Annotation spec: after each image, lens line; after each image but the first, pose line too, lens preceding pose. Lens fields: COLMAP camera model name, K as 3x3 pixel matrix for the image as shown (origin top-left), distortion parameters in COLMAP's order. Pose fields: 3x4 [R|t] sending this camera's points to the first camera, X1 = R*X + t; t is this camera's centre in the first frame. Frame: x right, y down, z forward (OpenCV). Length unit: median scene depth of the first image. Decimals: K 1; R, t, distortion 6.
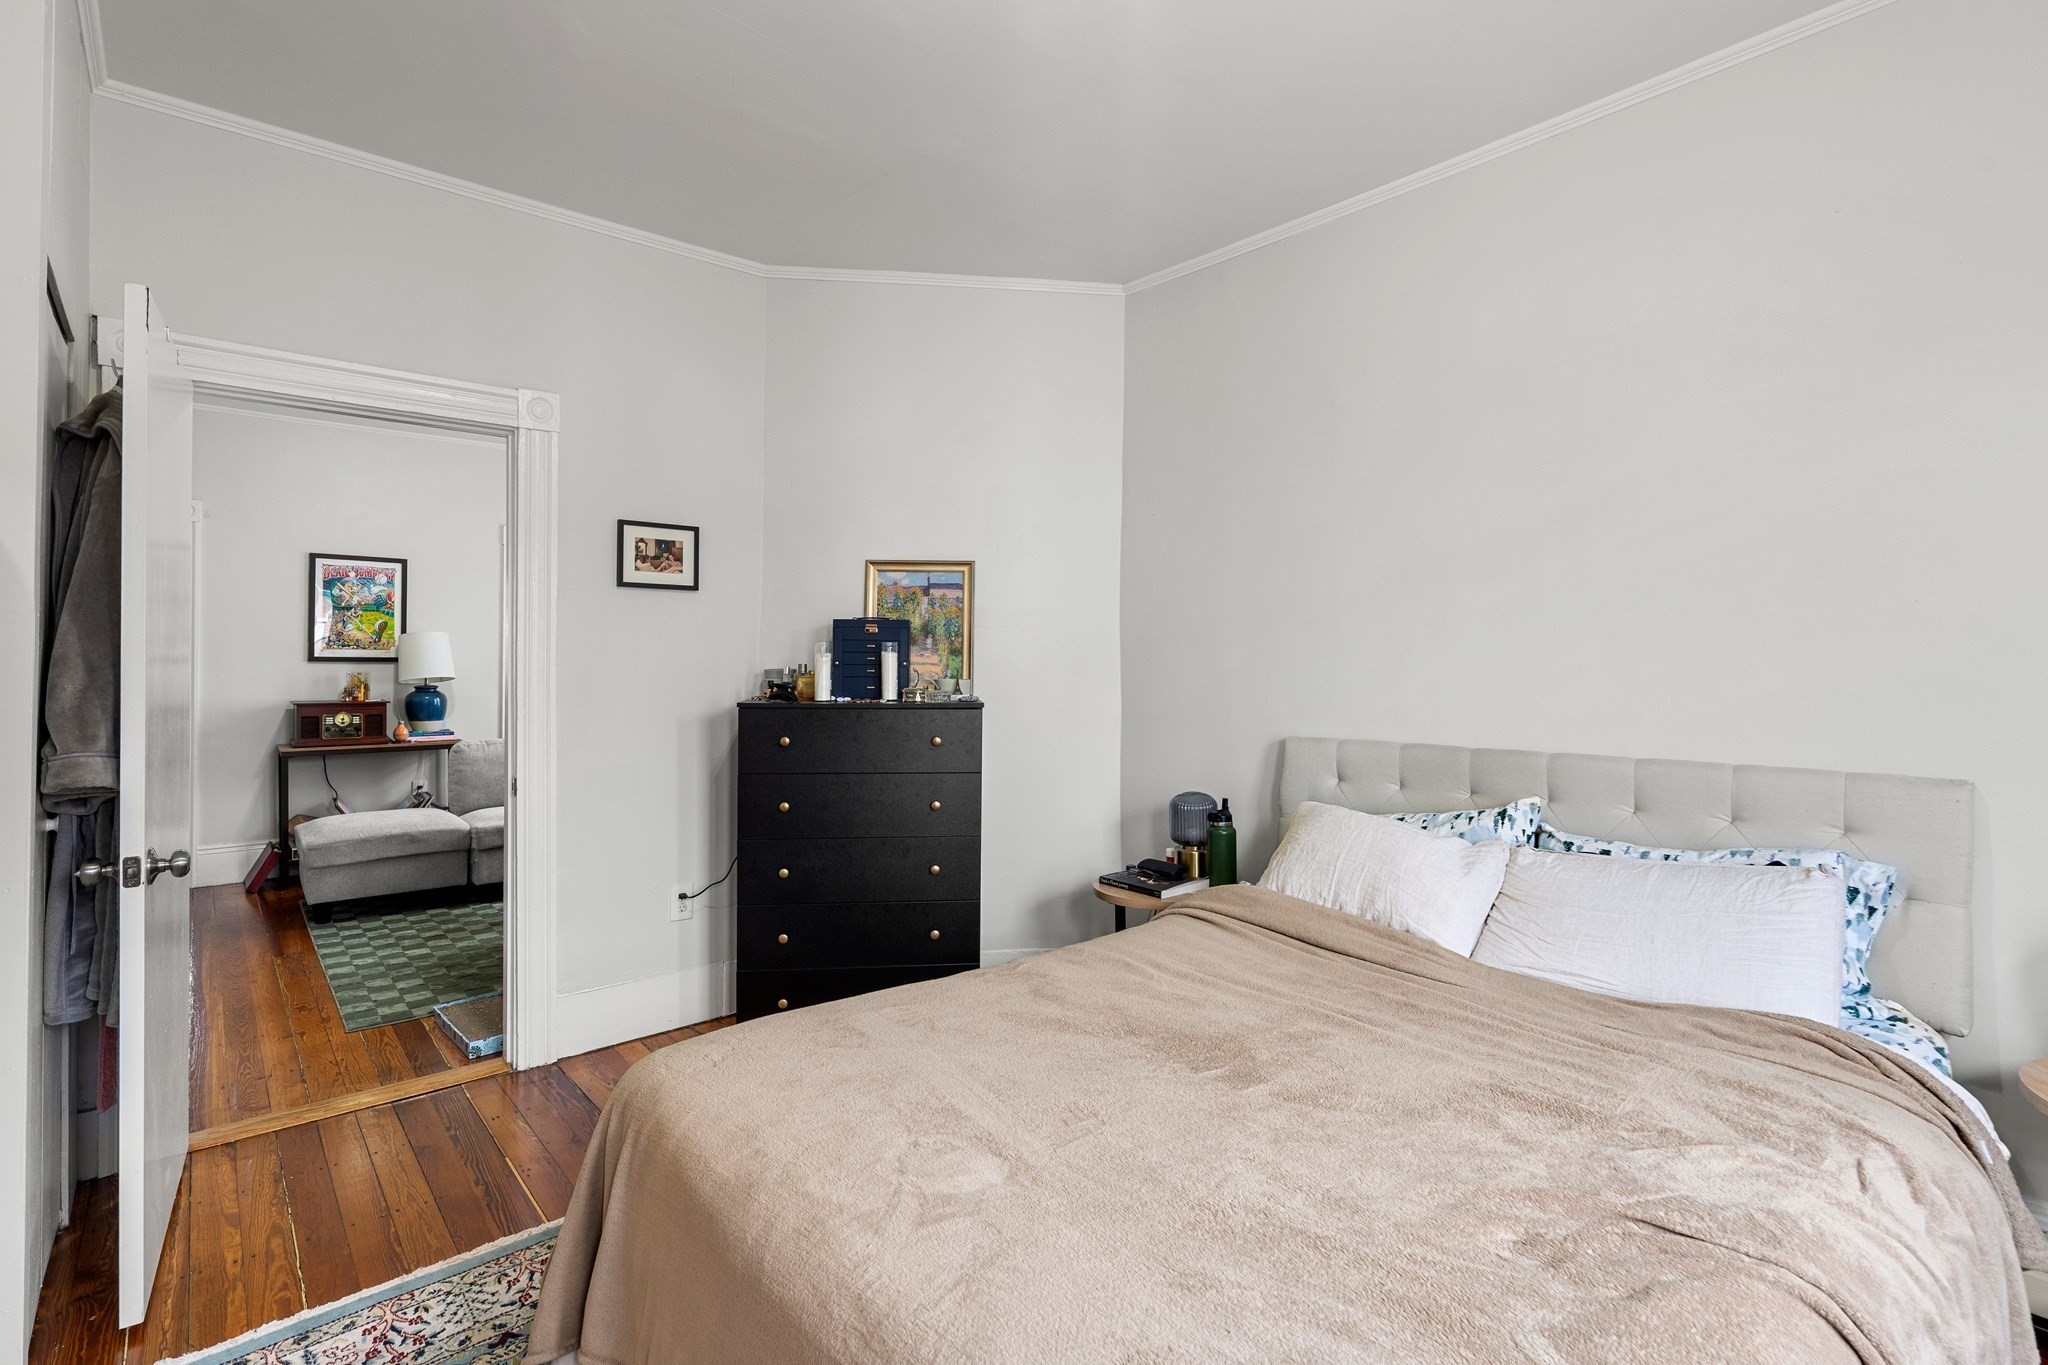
lens RADIAL K [[961.4, 0, 1021.9], [0, 961.4, 647.7], [0, 0, 1]] dist [-0.000376, 0.000137]
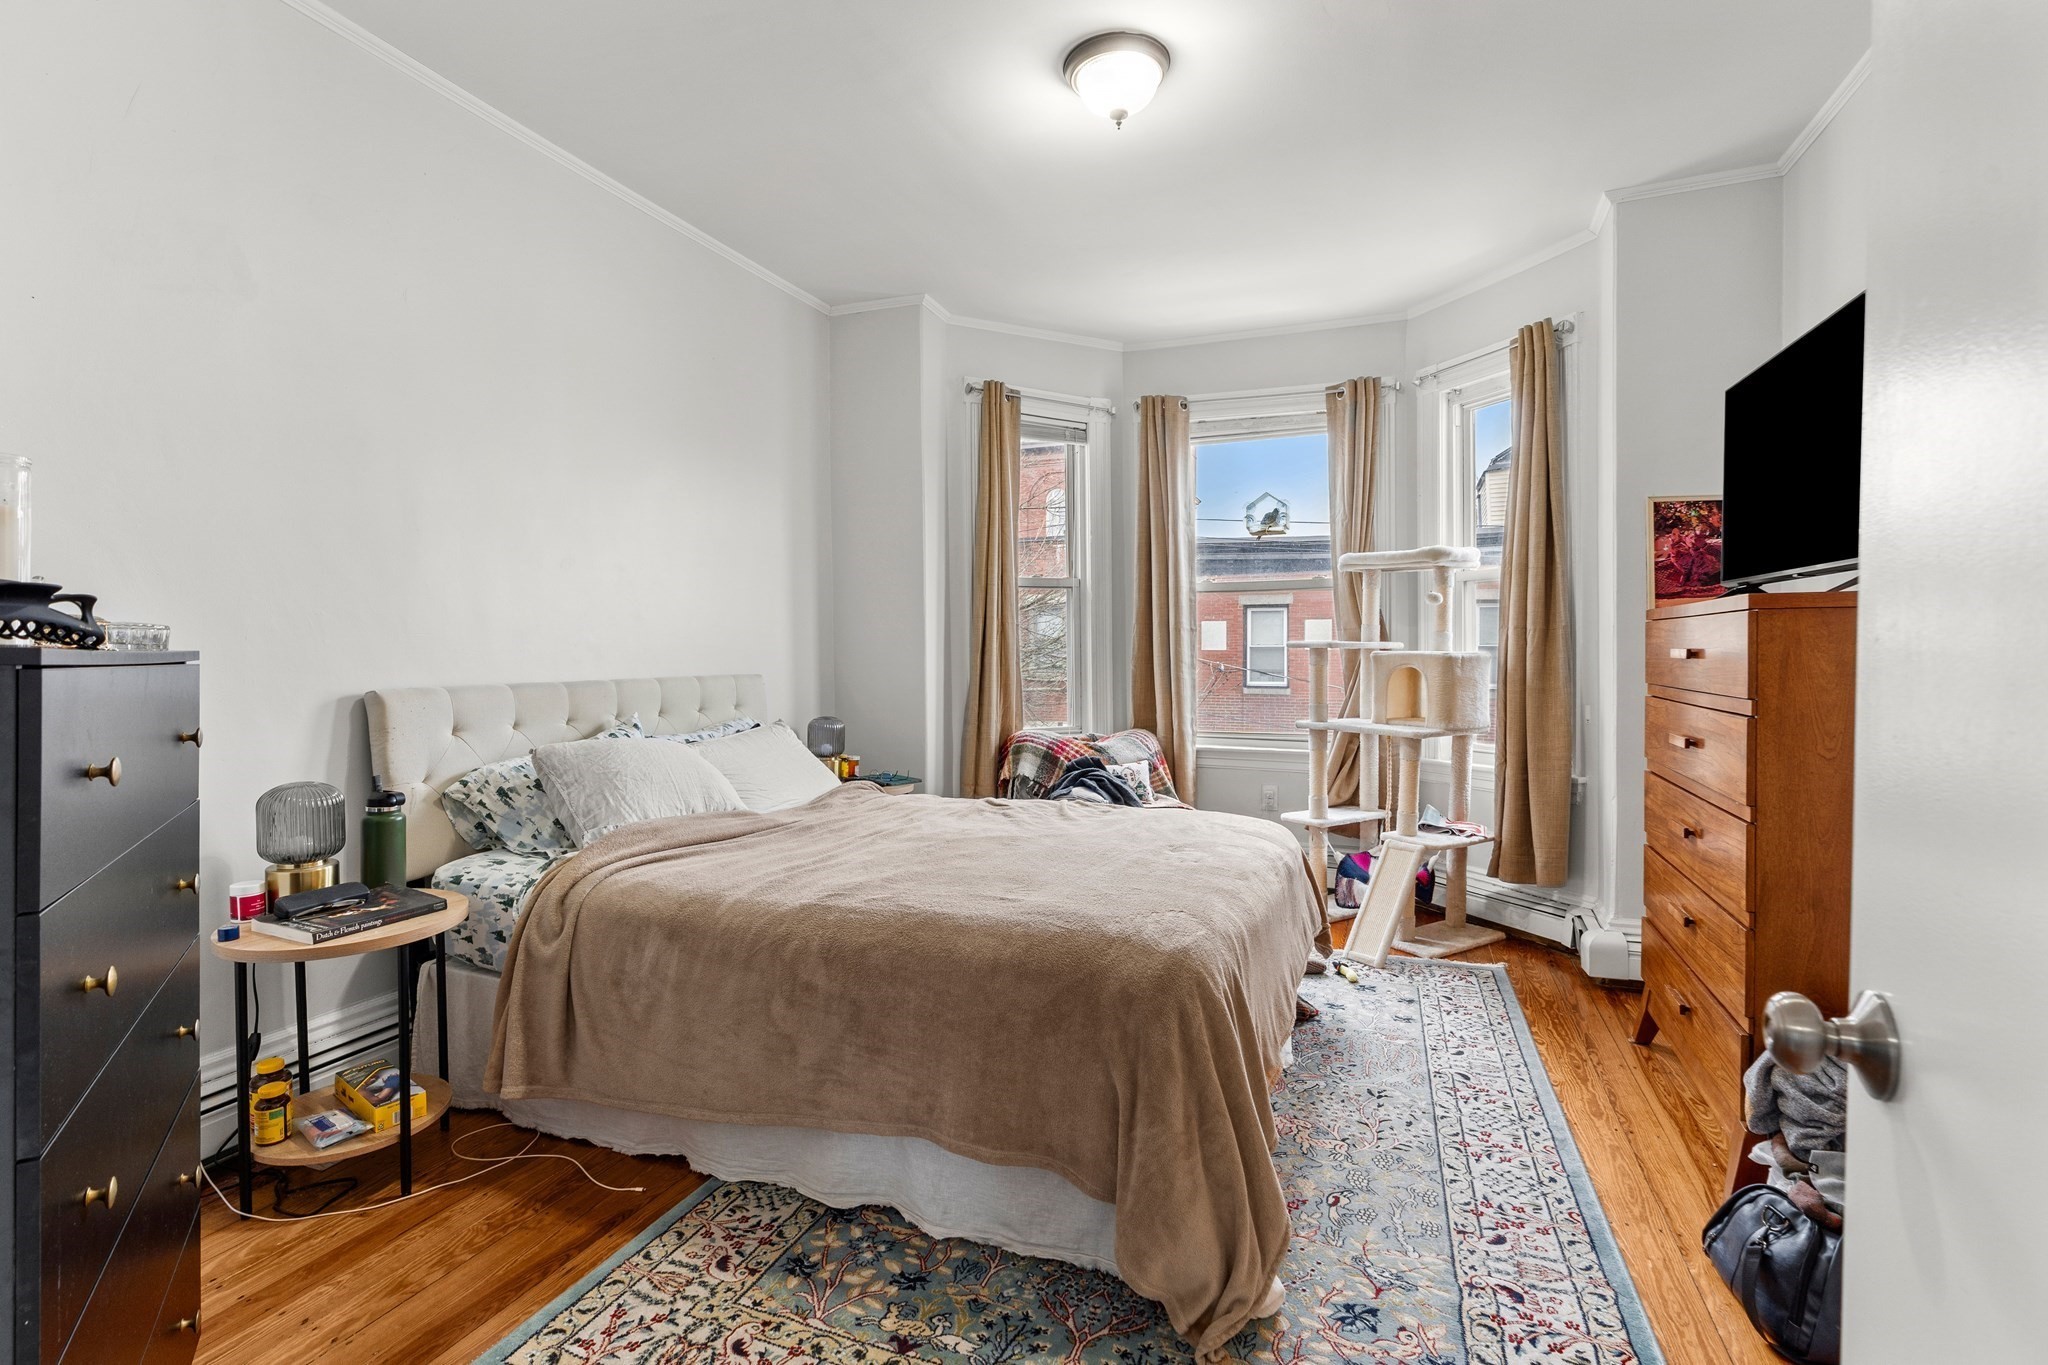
lens RADIAL K [[940.1, 0, 1019.5], [0, 940.1, 673.9], [0, 0, 1]] dist [-0.003554, 0.000613]
pose [[-0.458546, -0.024445, 0.888334, -0.668031], [-0.016245, 0.999685, 0.019124, 0.056015], [-0.888522, -0.005662, -0.458799, 0.899827]]
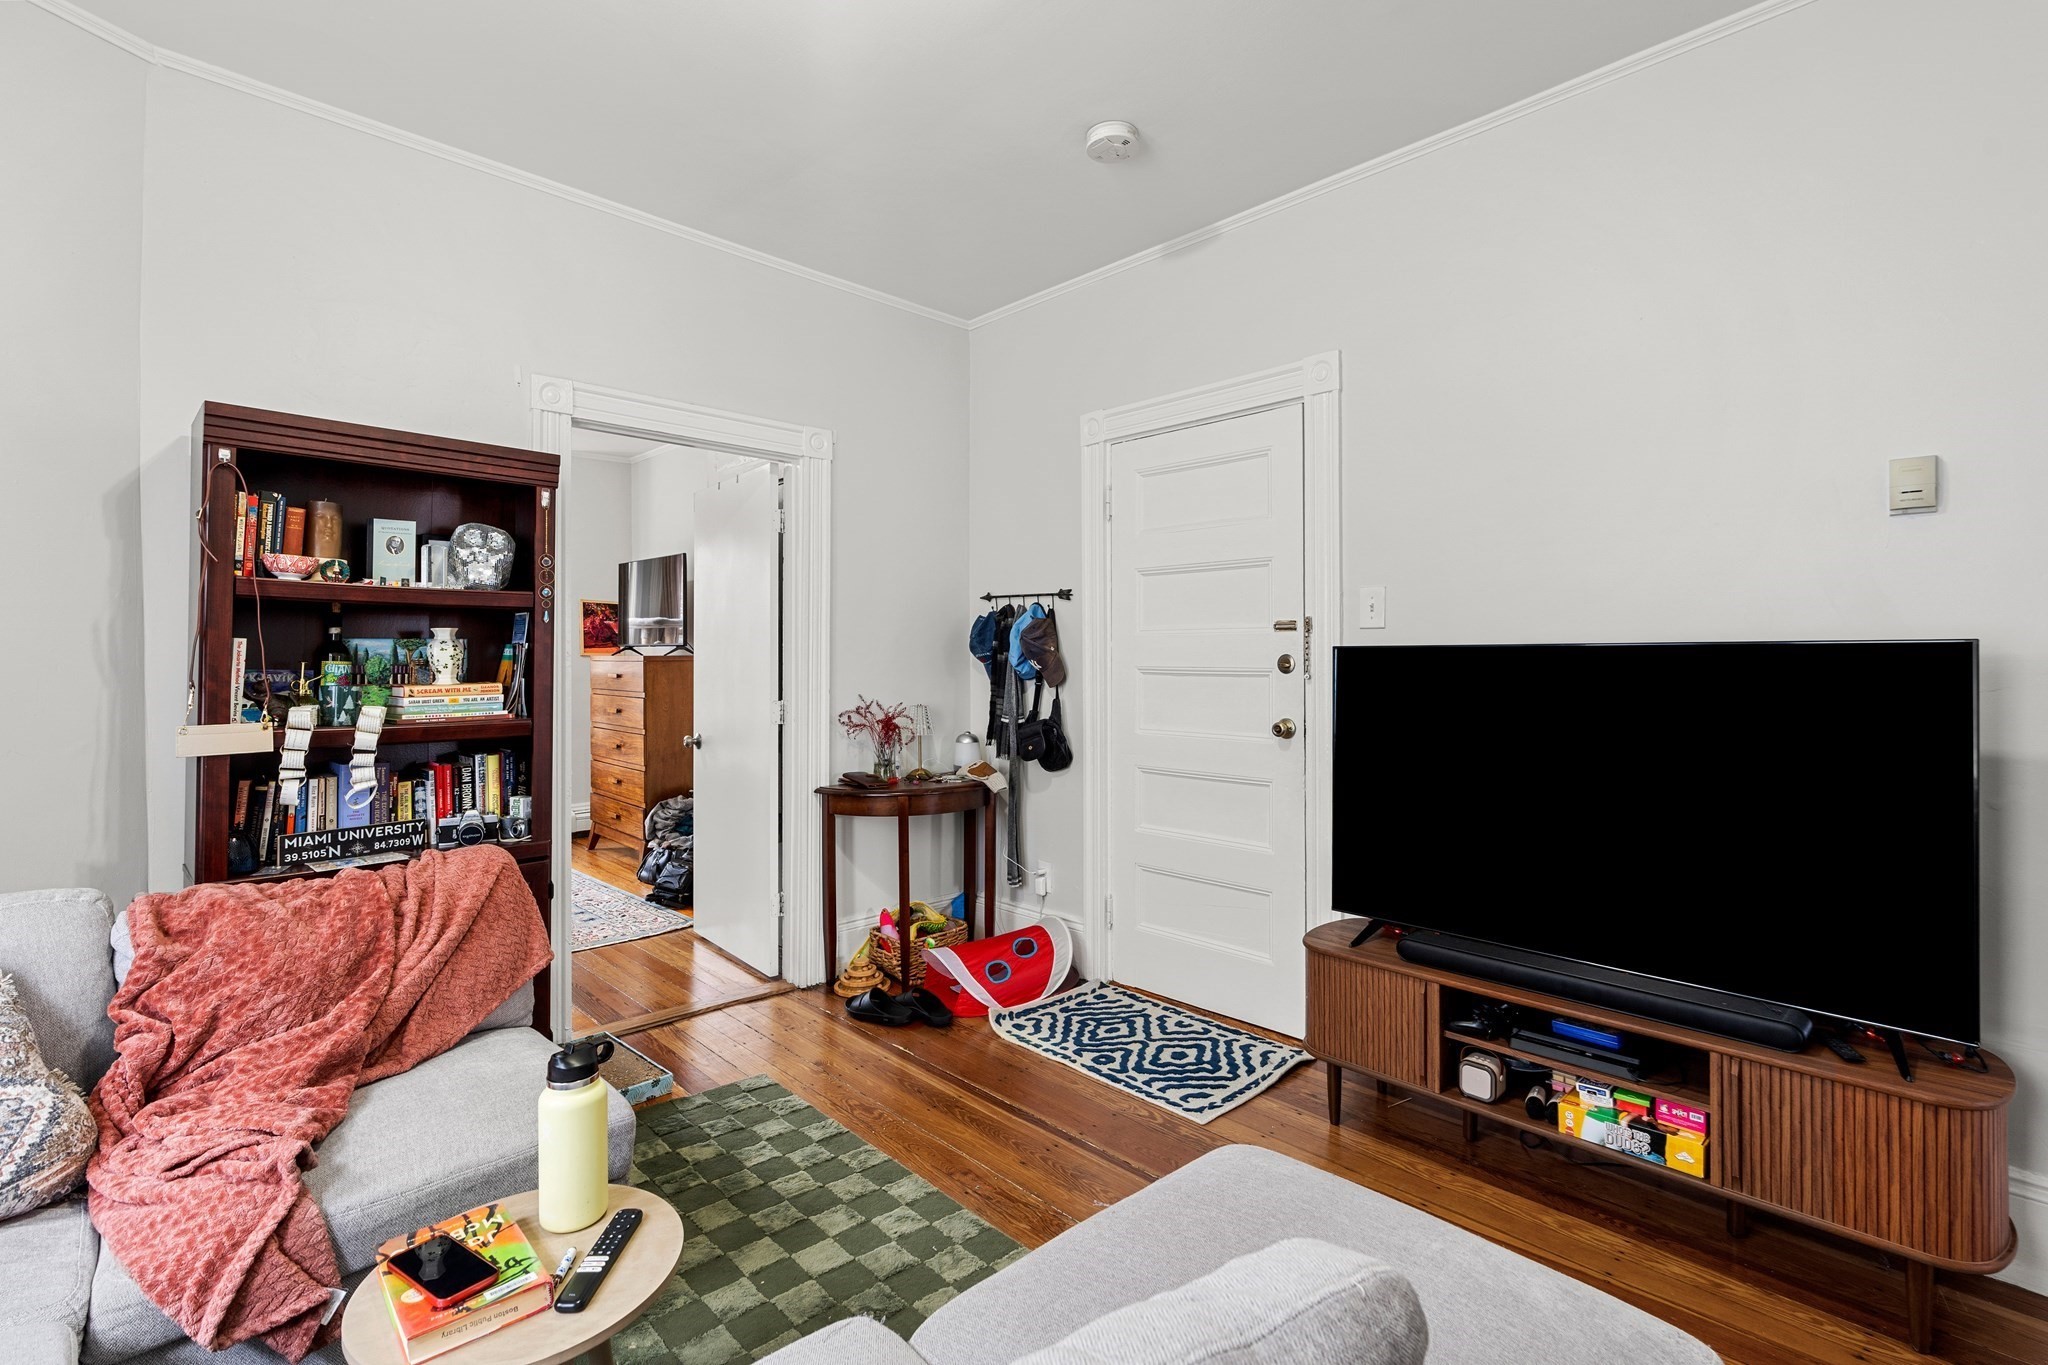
lens RADIAL K [[935.2, 0, 1029.1], [0, 935.2, 650.3], [0, 0, 1]] dist [-0.004836, -0.000060]
pose [[-0.998372, -0.003542, -0.056930, -0.980406], [-0.001933, 0.999598, -0.028288, 0.045707], [0.057007, -0.028132, -0.997977, 2.042549]]
